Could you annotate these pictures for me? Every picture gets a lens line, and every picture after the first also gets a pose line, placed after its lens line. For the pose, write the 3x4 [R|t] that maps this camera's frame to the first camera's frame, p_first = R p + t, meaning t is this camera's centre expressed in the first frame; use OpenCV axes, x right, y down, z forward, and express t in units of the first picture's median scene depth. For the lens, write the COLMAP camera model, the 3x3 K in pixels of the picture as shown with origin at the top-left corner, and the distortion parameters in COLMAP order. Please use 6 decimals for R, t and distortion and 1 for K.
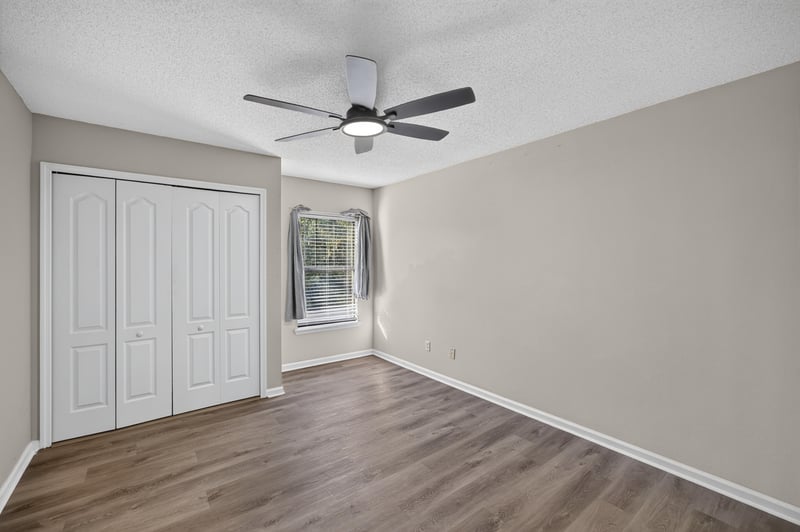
lens RADIAL K [[337.1, 0, 398.3], [0, 337.1, 262.7], [0, 0, 1]] dist [-0.016674, 0.005463]
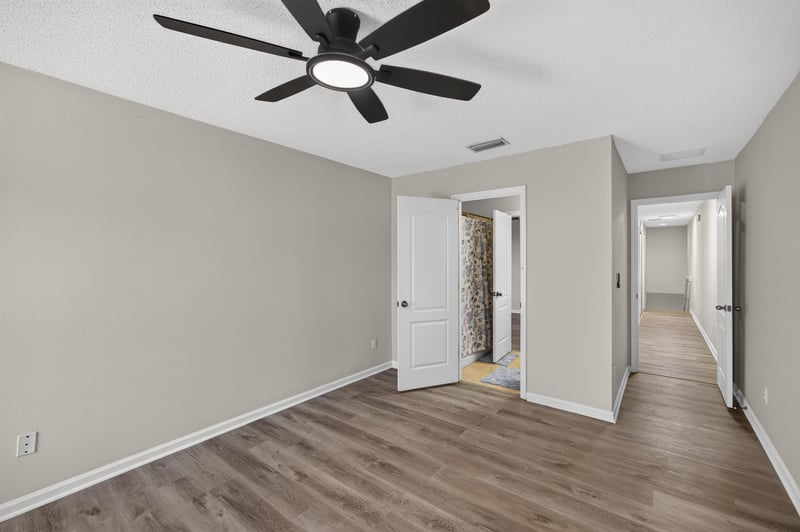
lens RADIAL K [[337.1, 0, 400.8], [0, 337.1, 267.5], [0, 0, 1]] dist [-0.016674, 0.005463]
pose [[-0.242995, -0.026301, 0.969671, -0.658369], [0.011179, 0.999490, 0.029911, -0.008620], [-0.969963, 0.018108, -0.242577, 0.839653]]
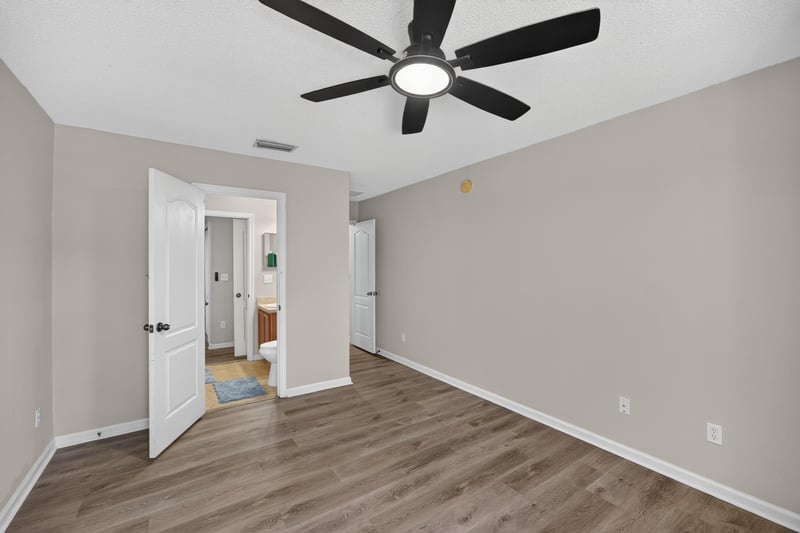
lens RADIAL K [[337.1, 0, 402.3], [0, 337.1, 269.4], [0, 0, 1]] dist [-0.016674, 0.005463]
pose [[-0.998672, -0.005183, 0.051255, -0.077045], [-0.003888, 0.999672, 0.025324, -0.007537], [-0.051369, 0.025091, -0.998364, 1.379363]]
